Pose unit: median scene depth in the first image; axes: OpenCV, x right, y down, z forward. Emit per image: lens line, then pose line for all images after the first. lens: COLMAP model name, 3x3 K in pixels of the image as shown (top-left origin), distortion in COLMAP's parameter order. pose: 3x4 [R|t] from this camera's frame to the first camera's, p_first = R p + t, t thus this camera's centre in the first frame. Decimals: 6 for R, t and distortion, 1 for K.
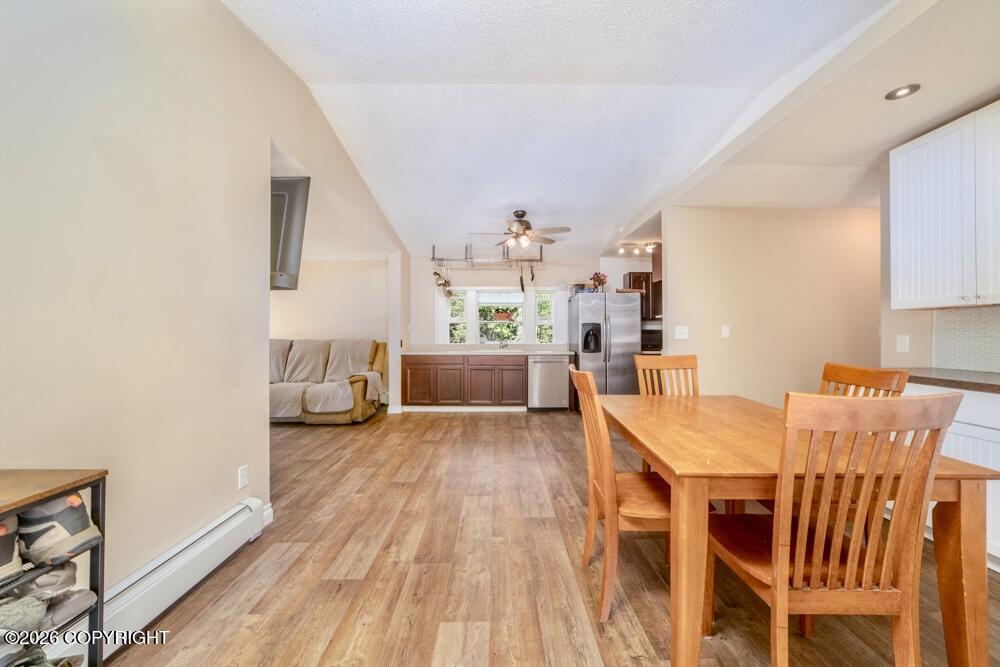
lens RADIAL K [[390.4, 0, 499.7], [0, 390.4, 333.8], [0, 0, 1]] dist [-0.003606, 0.000568]
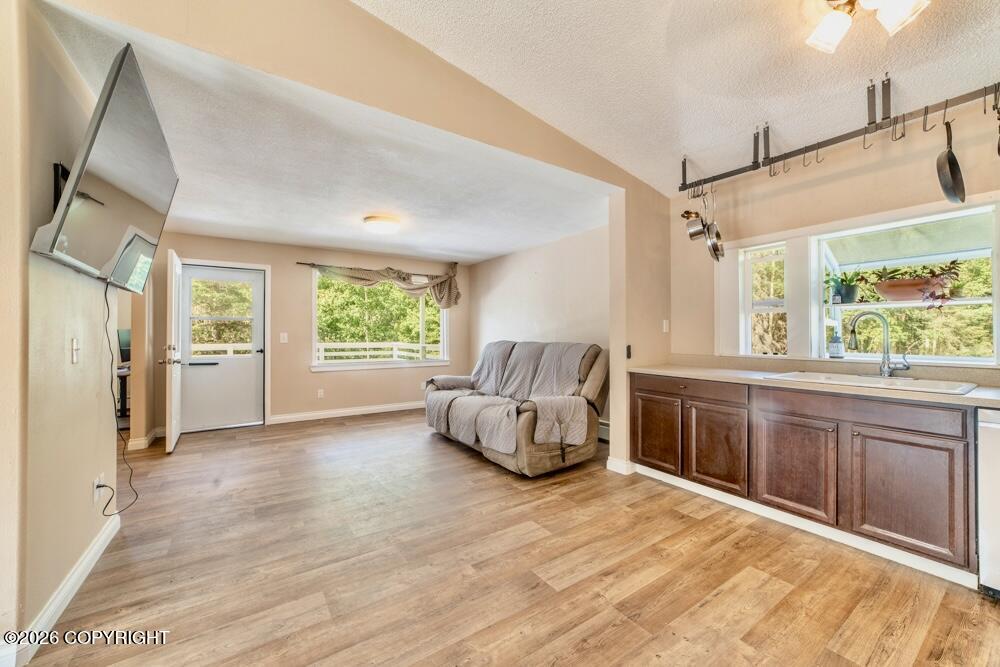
lens RADIAL K [[390.4, 0, 502.4], [0, 390.4, 334.0], [0, 0, 1]] dist [-0.003606, 0.000568]
pose [[0.557315, -0.000013, -0.830301, 0.329255], [-0.001176, 0.999999, -0.000806, -0.005055], [0.830300, 0.001426, 0.557314, 0.307172]]
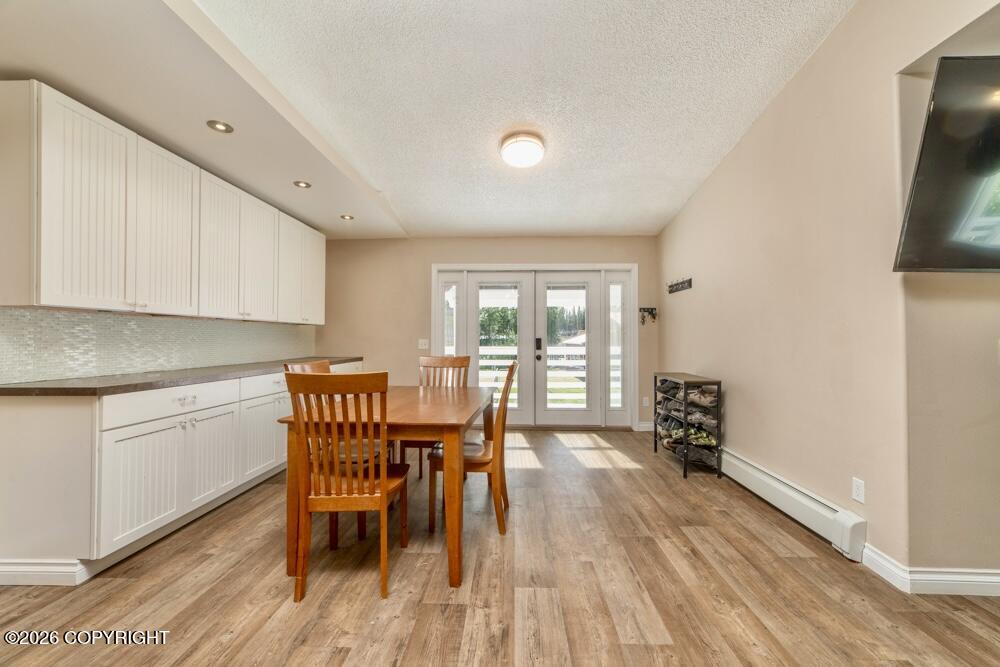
lens RADIAL K [[390.4, 0, 508.3], [0, 390.4, 333.9], [0, 0, 1]] dist [-0.003606, 0.000568]
pose [[-0.999671, 0.003449, 0.025425, 0.159542], [0.003219, 0.999954, -0.009083, -0.000018], [-0.025455, -0.008998, -0.999635, 2.043470]]
